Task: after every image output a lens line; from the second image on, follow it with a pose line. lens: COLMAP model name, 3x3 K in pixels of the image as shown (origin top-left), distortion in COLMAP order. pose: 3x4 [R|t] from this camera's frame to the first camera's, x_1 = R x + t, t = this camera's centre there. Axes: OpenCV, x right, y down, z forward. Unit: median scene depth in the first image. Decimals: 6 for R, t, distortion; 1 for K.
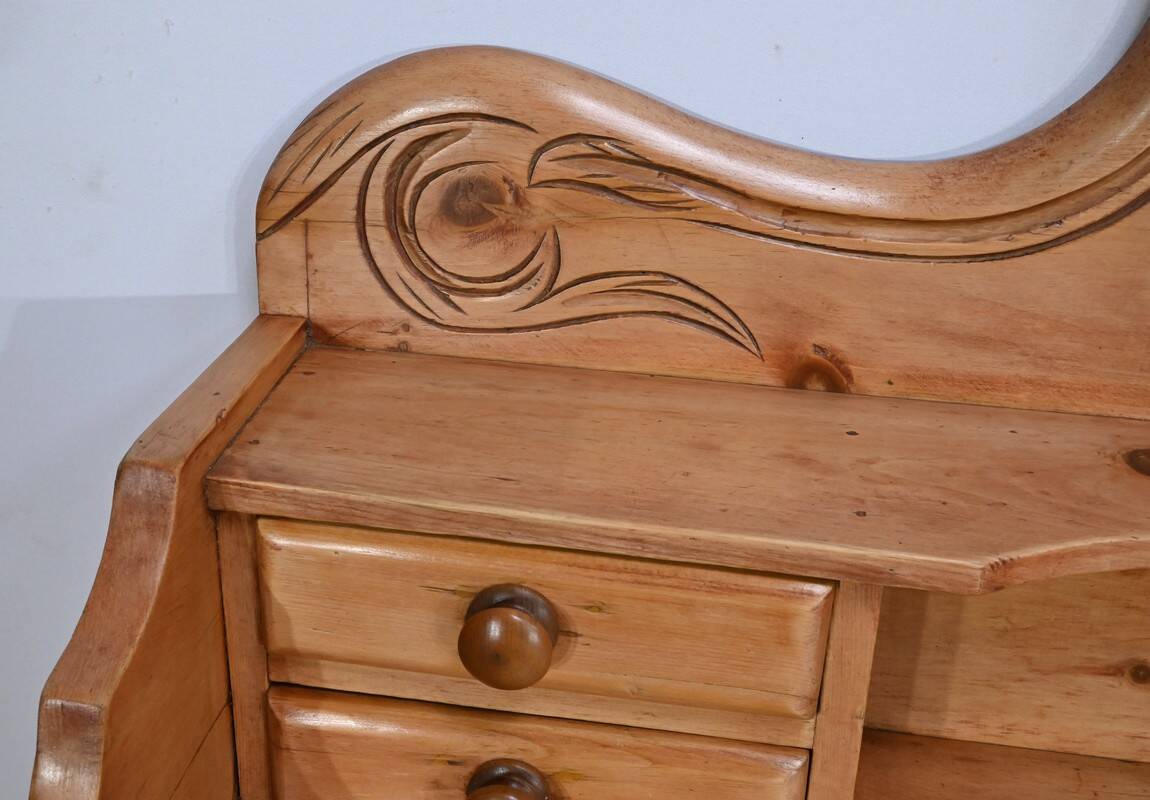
lens RADIAL K [[1312.9, 0, 511.3], [0, 1312.9, 359.9], [0, 0, 1]] dist [0.003632, 0.000000]
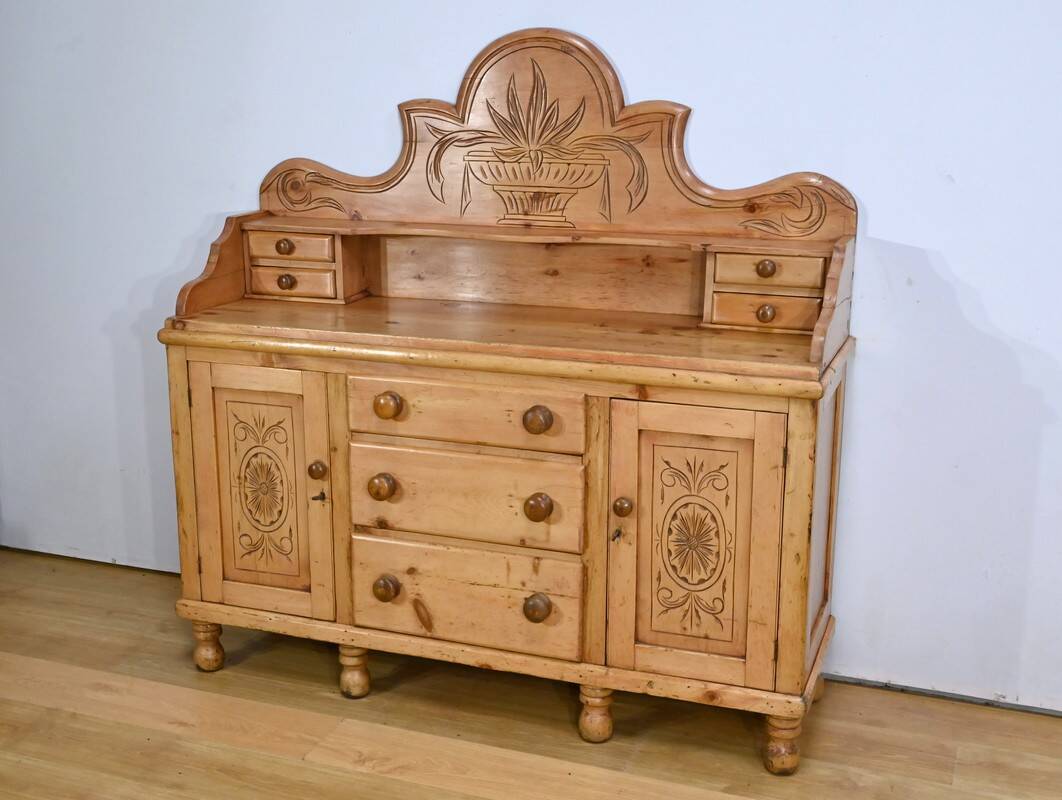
lens RADIAL K [[1361.3, 0, 496.5], [0, 1361.3, 395.8], [0, 0, 1]] dist [0.000840, 0.000000]
pose [[0.980368, 0.021943, -0.195953, 1.950726], [-0.051998, 0.987381, -0.149584, 1.571944], [0.190198, 0.156837, 0.969137, -4.254017]]
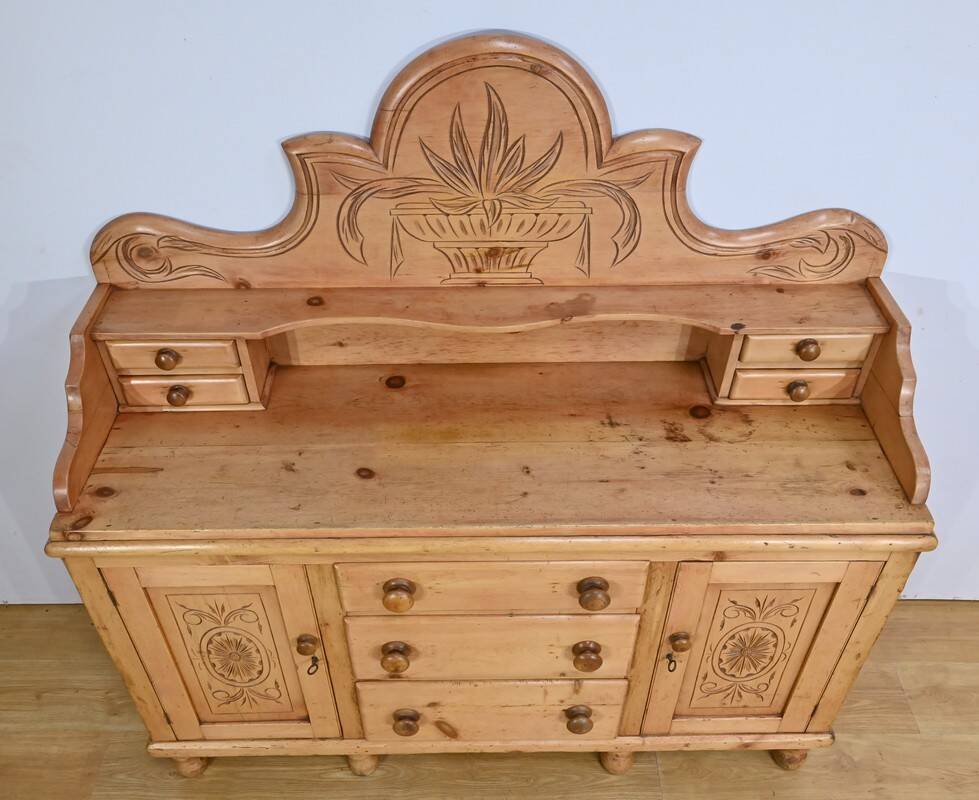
lens RADIAL K [[873.2, 0, 477.2], [0, 873.2, 409.4], [0, 0, 1]] dist [-0.000341, 0.010223]
pose [[0.983563, -0.138807, 0.115481, 0.602487], [0.095184, 0.942061, 0.321654, -0.440160], [-0.153438, -0.305375, 0.939789, -1.827404]]
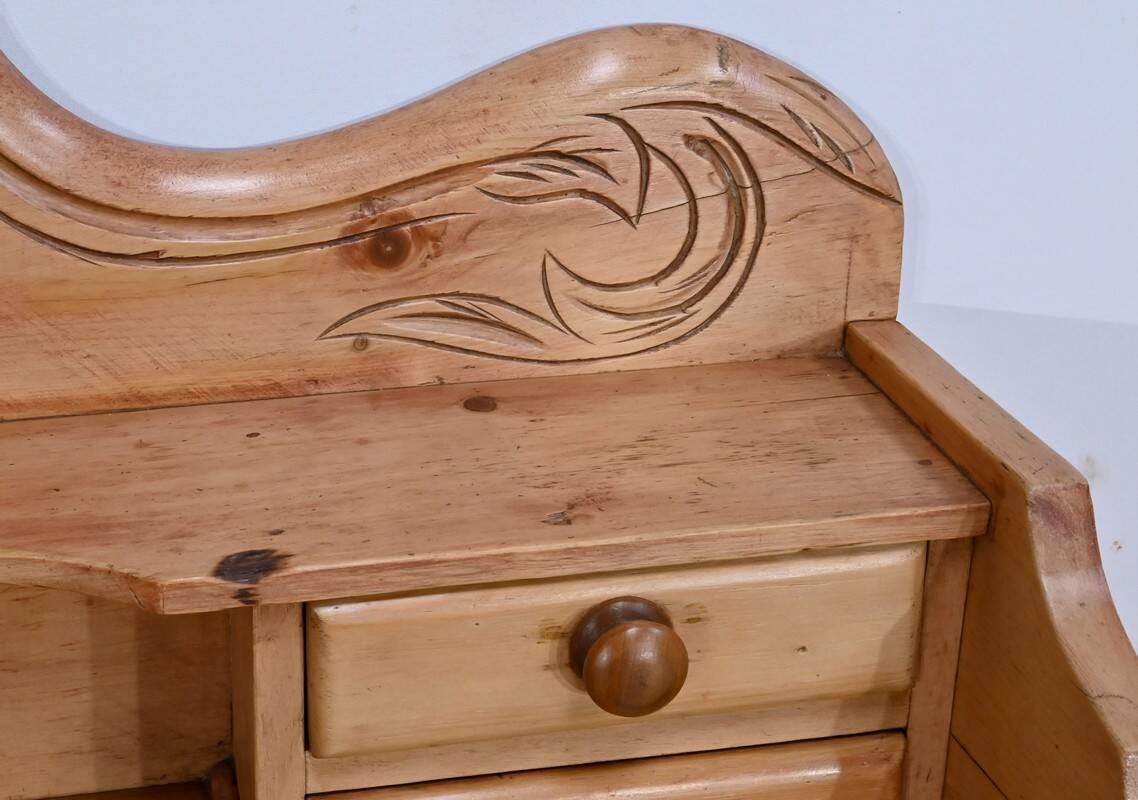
lens RADIAL K [[1752.7, 0, 394.8], [0, 1752.7, 228.2], [0, 0, 1]] dist [0.001141, 0.000000]
pose [[0.942812, -0.139802, 0.302590, 1.514009], [0.161015, 0.985870, -0.046202, 0.115175], [-0.291855, 0.092282, 0.952000, -0.408672]]
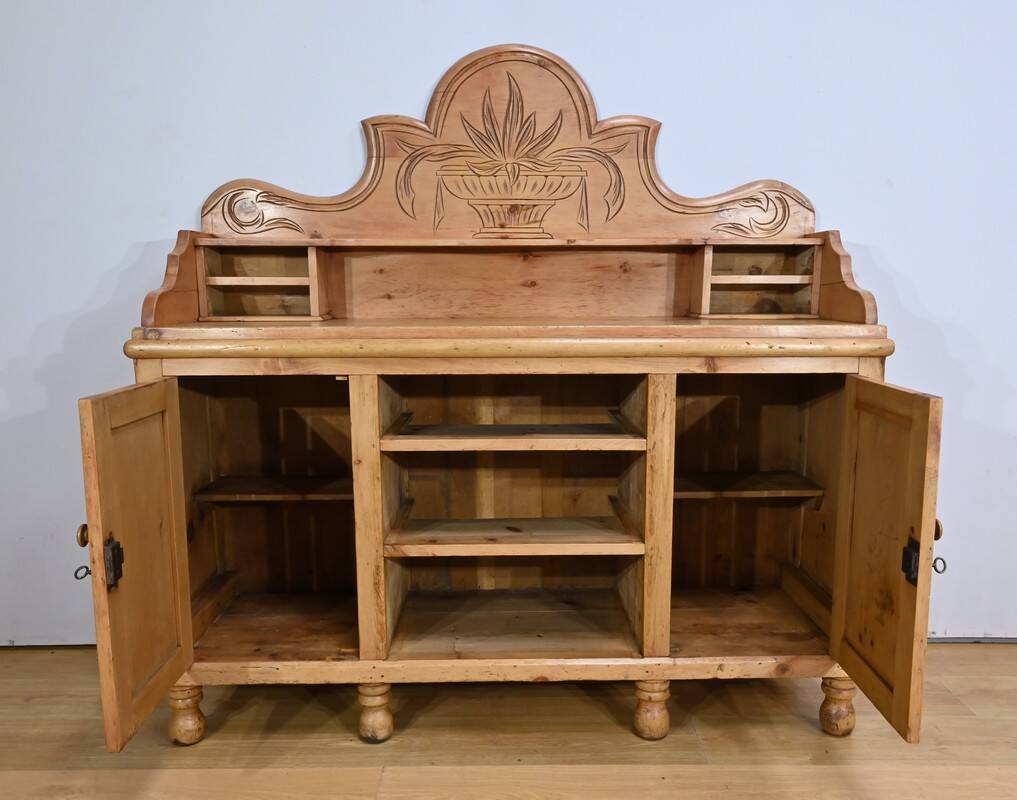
lens RADIAL K [[873.8, 0, 517.8], [0, 873.8, 421.9], [0, 0, 1]] dist [0.005867, 0.003531]
pose [[0.980750, -0.054188, 0.187596, 0.337281], [0.097326, 0.968536, -0.229052, 1.631378], [-0.169282, 0.242901, 0.955166, -2.313267]]
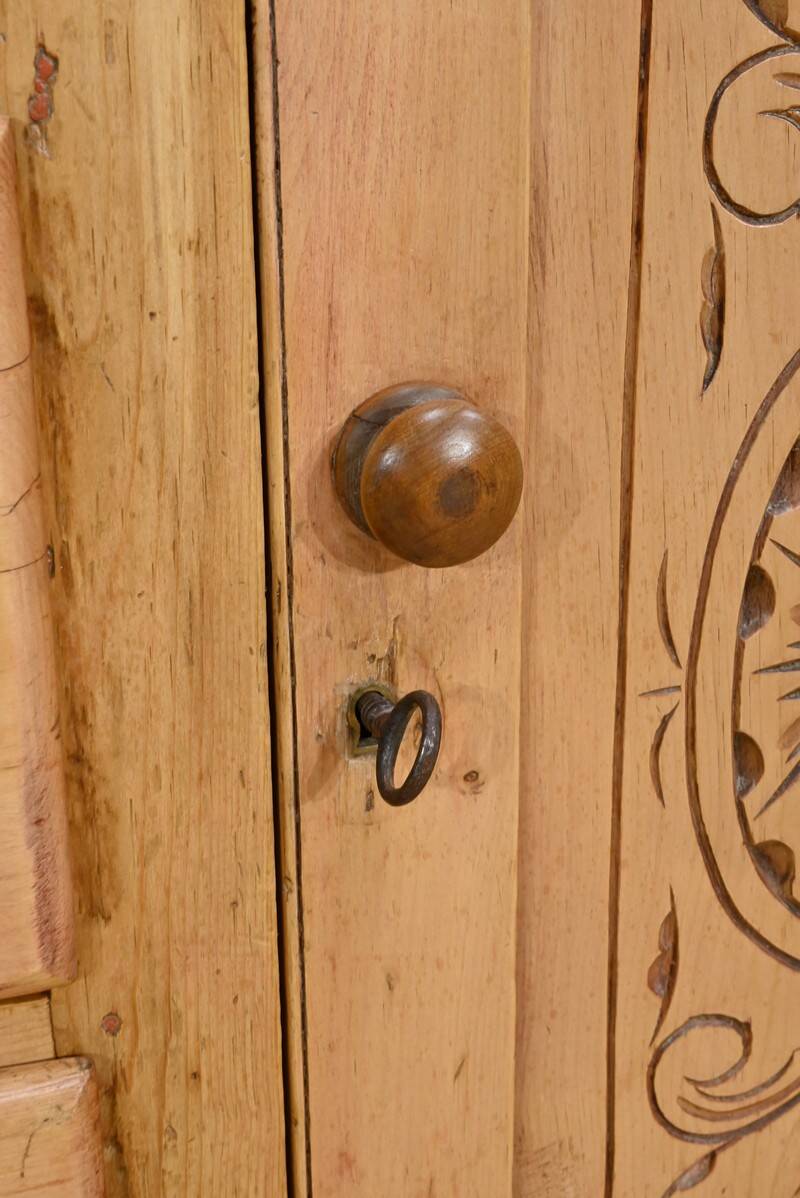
lens RADIAL K [[1683.5, 0, 406.4], [0, 1683.5, 591.2], [0, 0, 1]] dist [0.008495, 0.000000]
pose [[0.880622, -0.186380, 0.435623, 1.172158], [0.206112, 0.978526, 0.001999, 1.262904], [-0.426641, 0.088027, 0.900127, -0.086691]]
